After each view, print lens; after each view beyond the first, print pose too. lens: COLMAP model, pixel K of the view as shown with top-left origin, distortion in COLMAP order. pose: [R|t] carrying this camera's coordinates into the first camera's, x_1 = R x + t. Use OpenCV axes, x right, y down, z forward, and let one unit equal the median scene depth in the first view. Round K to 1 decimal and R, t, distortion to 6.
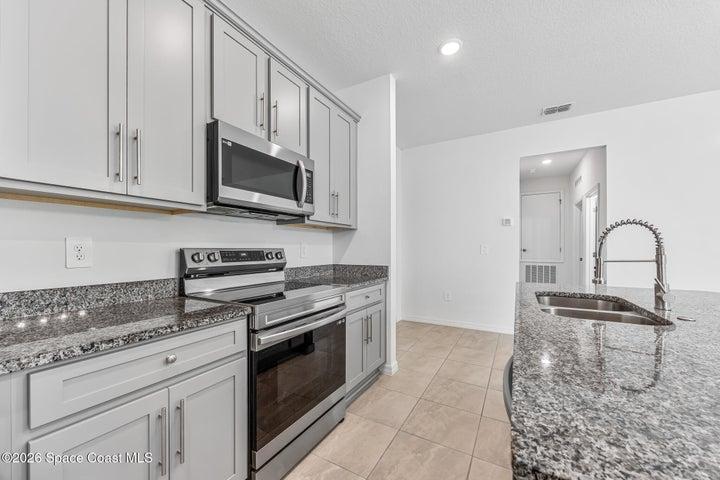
lens RADIAL K [[279.1, 0, 361.3], [0, 279.1, 249.0], [0, 0, 1]] dist [-0.000602, -0.000050]
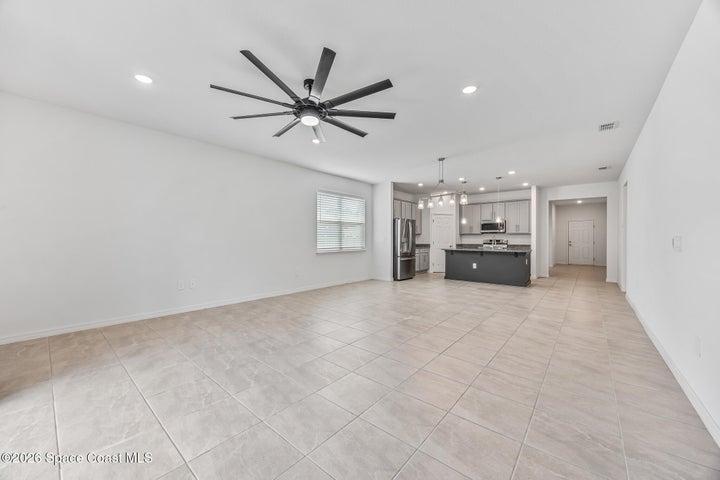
lens RADIAL K [[275.0, 0, 359.0], [0, 275.0, 240.2], [0, 0, 1]] dist [-0.001670, -0.000291]
pose [[-0.178597, 0.007265, -0.983895, 4.917217], [-0.005307, 0.999951, 0.008347, -0.017668], [0.983908, 0.006712, -0.178550, -0.558945]]
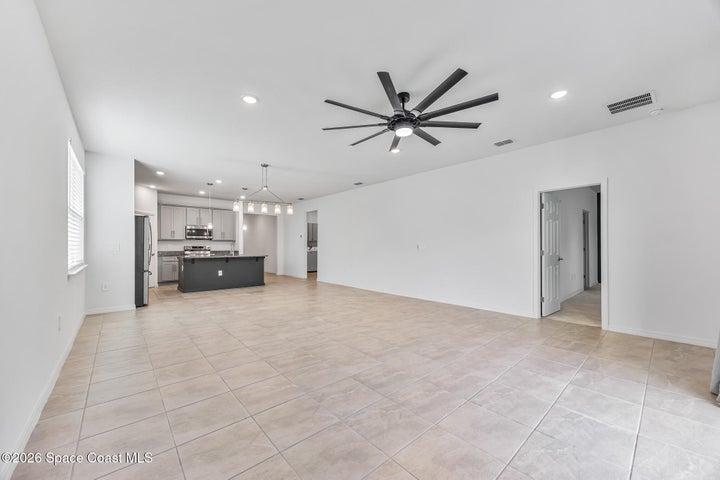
lens RADIAL K [[273.2, 0, 357.8], [0, 273.2, 243.7], [0, 0, 1]] dist [-0.002782, -0.000309]
pose [[0.947313, -0.000672, -0.320309, 3.748819], [-0.002998, 0.999935, -0.010966, 0.001152], [0.320295, 0.011349, 0.947250, -2.636440]]
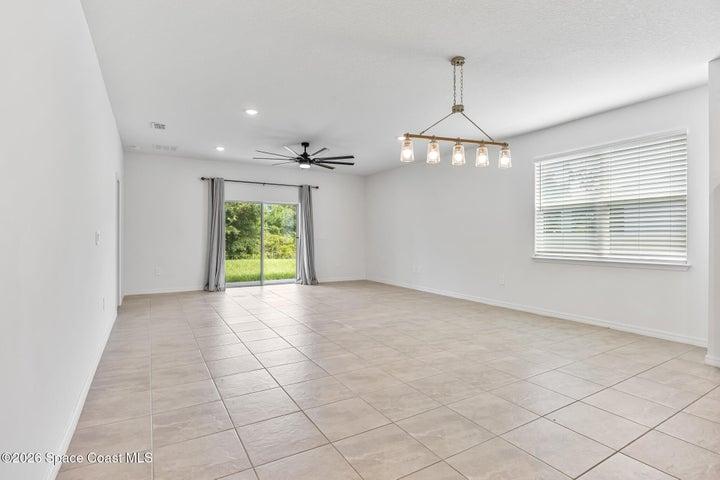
lens RADIAL K [[355.8, 0, 360.0], [0, 355.8, 240.0], [0, 0, 1]] dist [-0.005215, -0.000607]
pose [[-0.869480, -0.005447, 0.493938, 1.441030], [0.000379, 0.999932, 0.011694, -0.006705], [-0.493968, 0.010355, -0.869419, 1.528484]]
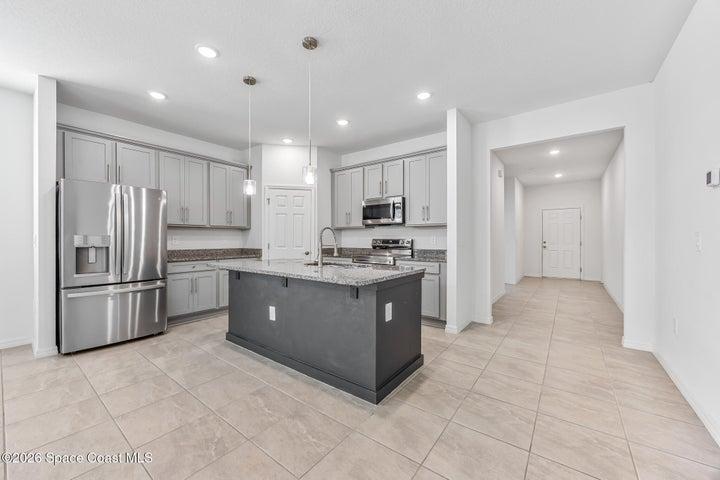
lens RADIAL K [[275.0, 0, 359.0], [0, 275.0, 240.2], [0, 0, 1]] dist [-0.001670, -0.000291]
pose [[-0.130916, 0.006007, -0.991375, 2.029844], [-0.001840, 0.999978, 0.006302, -0.005848], [0.991392, 0.002649, -0.130903, 1.014245]]
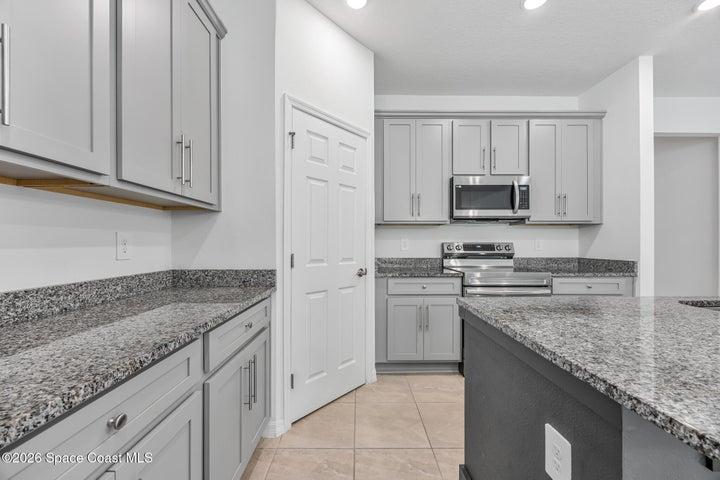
lens RADIAL K [[273.2, 0, 357.8], [0, 273.2, 243.7], [0, 0, 1]] dist [-0.002782, -0.000309]
pose [[0.494177, 0.000637, -0.869361, 0.585178], [-0.002909, 0.999995, -0.000921, 0.006567], [0.869357, 0.002984, 0.494176, -0.371570]]
